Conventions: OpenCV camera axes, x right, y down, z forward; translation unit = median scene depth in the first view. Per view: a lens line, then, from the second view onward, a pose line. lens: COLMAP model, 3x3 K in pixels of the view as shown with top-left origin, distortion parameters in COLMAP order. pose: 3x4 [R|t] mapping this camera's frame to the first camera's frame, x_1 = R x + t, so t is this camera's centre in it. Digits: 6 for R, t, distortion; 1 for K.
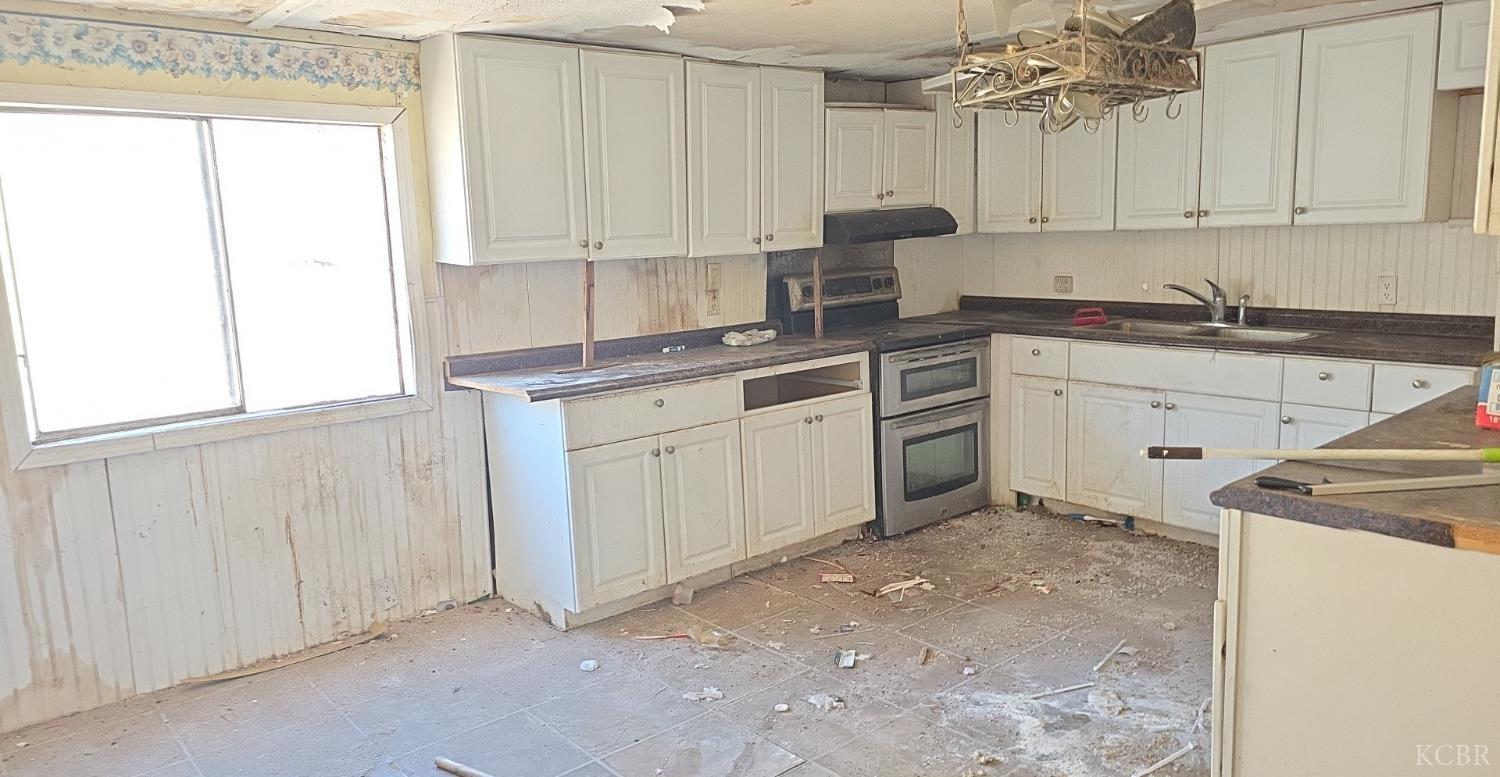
lens RADIAL K [[1020.8, 0, 745.3], [0, 1020.8, 383.8], [0, 0, 1]] dist [0.056097, -0.048300]
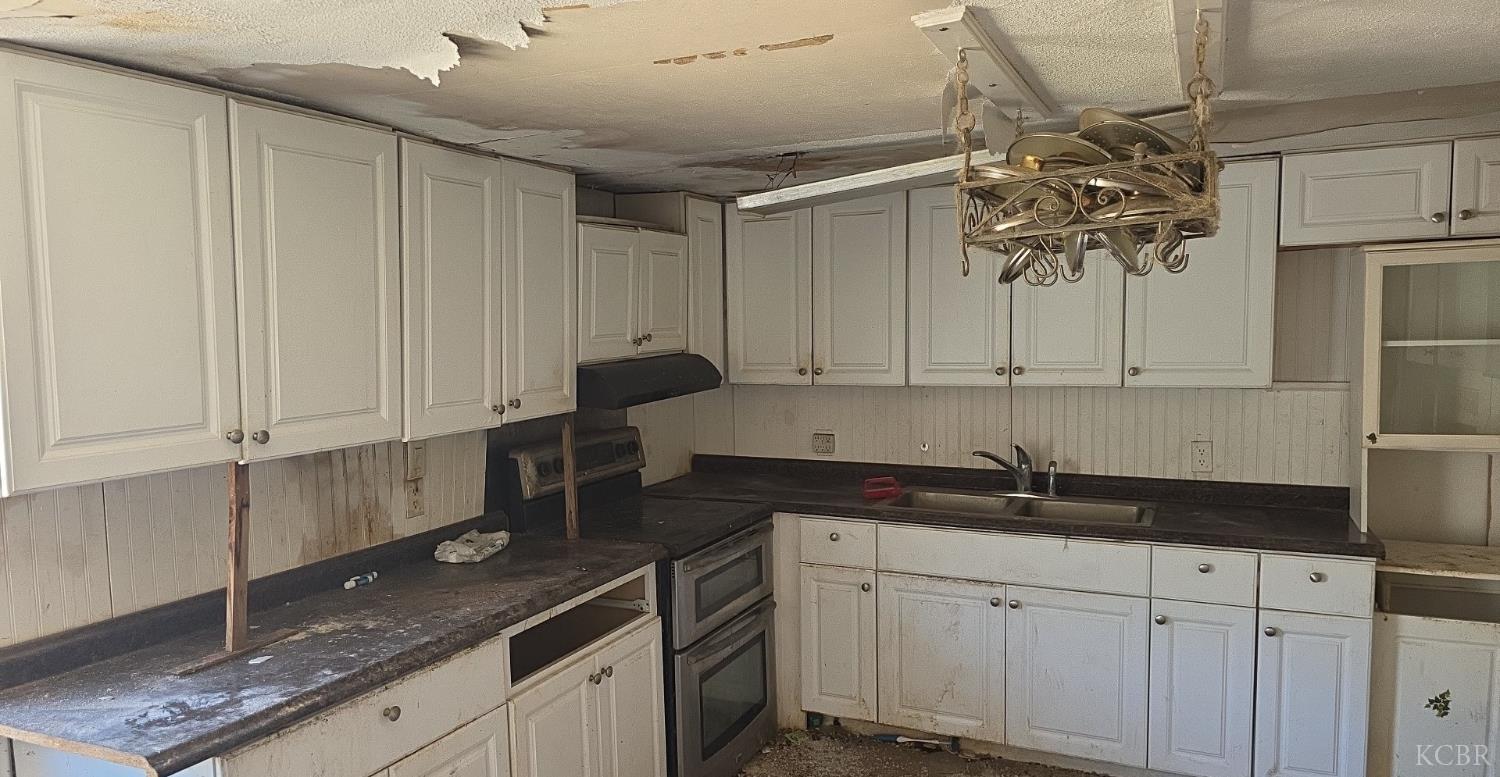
lens RADIAL K [[1020.8, 0, 743.7], [0, 1020.8, 403.1], [0, 0, 1]] dist [0.056097, -0.048300]
pose [[0.911268, -0.014650, 0.411552, -0.121235], [0.050408, 0.995820, -0.076167, -0.086810], [-0.408716, 0.090154, 0.908198, 0.328141]]
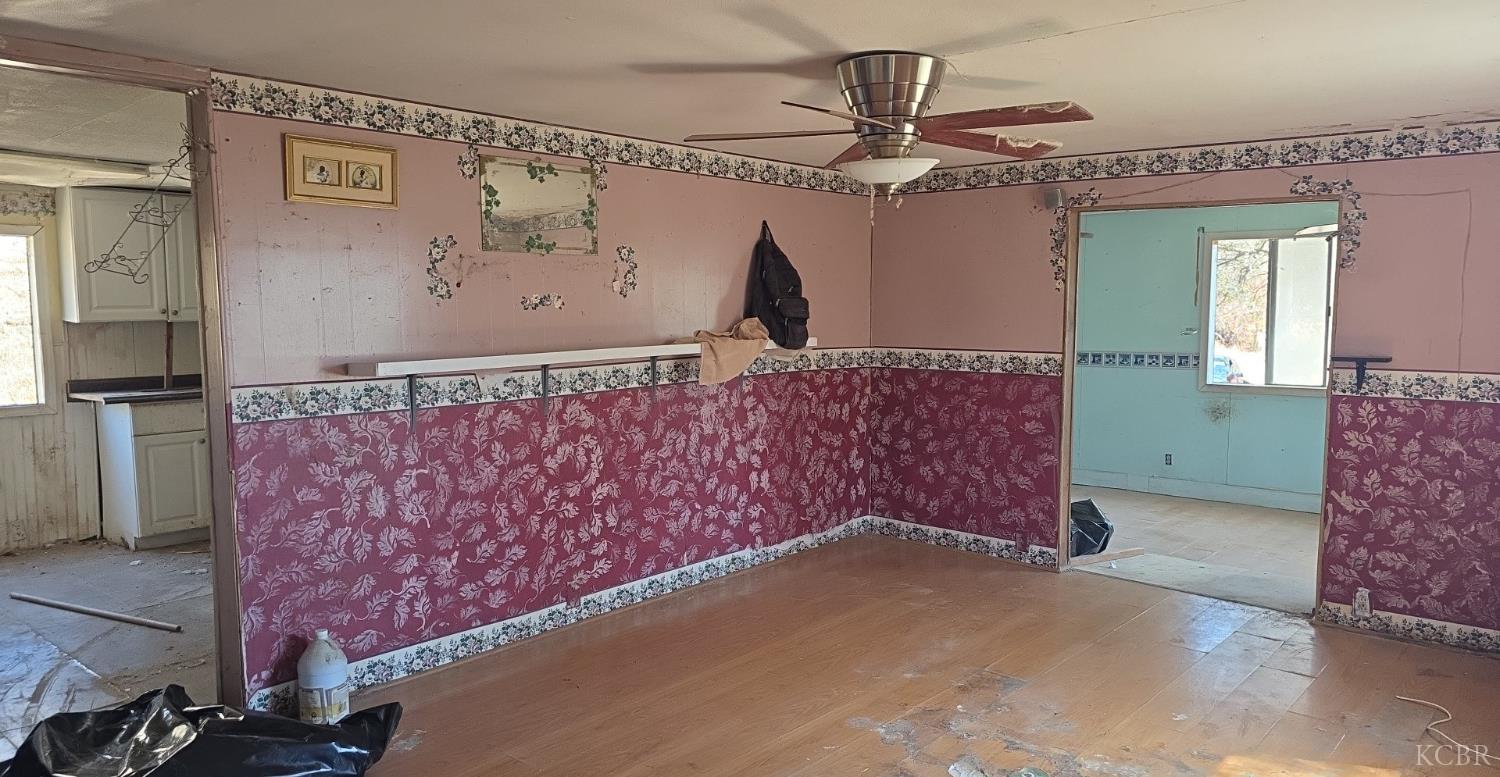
lens RADIAL K [[1020.8, 0, 743.7], [0, 1020.8, 385.4], [0, 0, 1]] dist [0.056097, -0.048300]
pose [[0.991323, 0.013890, 0.130710, 0.477754], [-0.004089, 0.997178, -0.074958, 0.086966], [-0.131383, 0.073773, 0.988583, -0.641518]]
